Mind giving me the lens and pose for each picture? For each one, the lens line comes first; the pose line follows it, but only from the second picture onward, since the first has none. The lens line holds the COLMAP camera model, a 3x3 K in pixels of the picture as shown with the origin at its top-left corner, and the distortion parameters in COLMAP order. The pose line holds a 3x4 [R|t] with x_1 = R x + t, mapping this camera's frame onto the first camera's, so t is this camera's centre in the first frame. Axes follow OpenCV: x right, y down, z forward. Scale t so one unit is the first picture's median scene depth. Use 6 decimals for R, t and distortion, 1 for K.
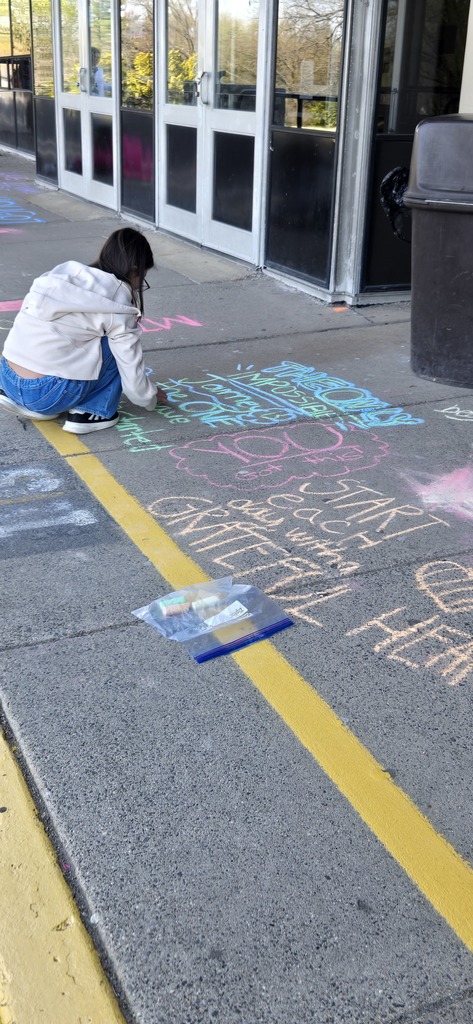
lens RADIAL K [[1051.2, 0, 236.5], [0, 1051.2, 512.0], [0, 0, 1]] dist [0.098988, 0.002578]
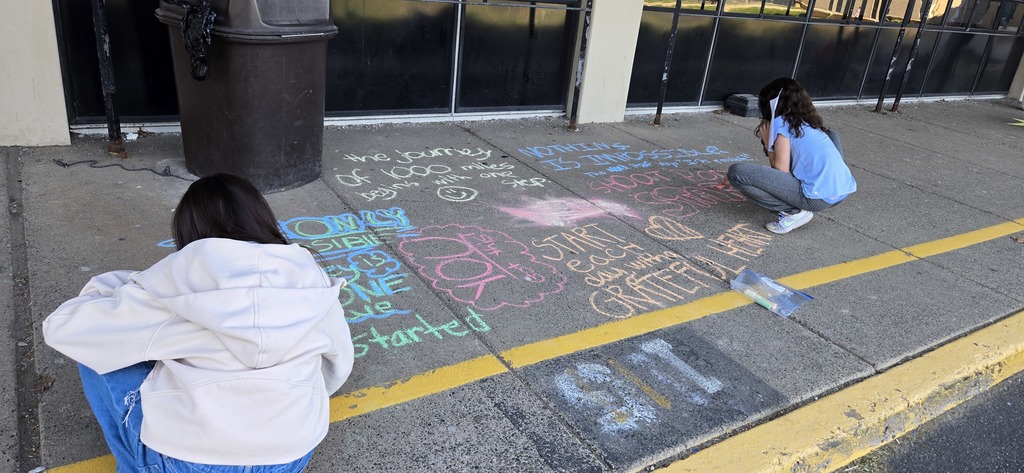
lens RADIAL K [[718.8, 0, 512.0], [0, 718.8, 236.5], [0, 0, 1]] dist [0.028975, -0.003232]
pose [[-0.175040, -0.402061, 0.898726, -0.770273], [0.272868, 0.857251, 0.436651, -0.480627], [-0.945994, 0.321665, -0.040344, 1.121870]]
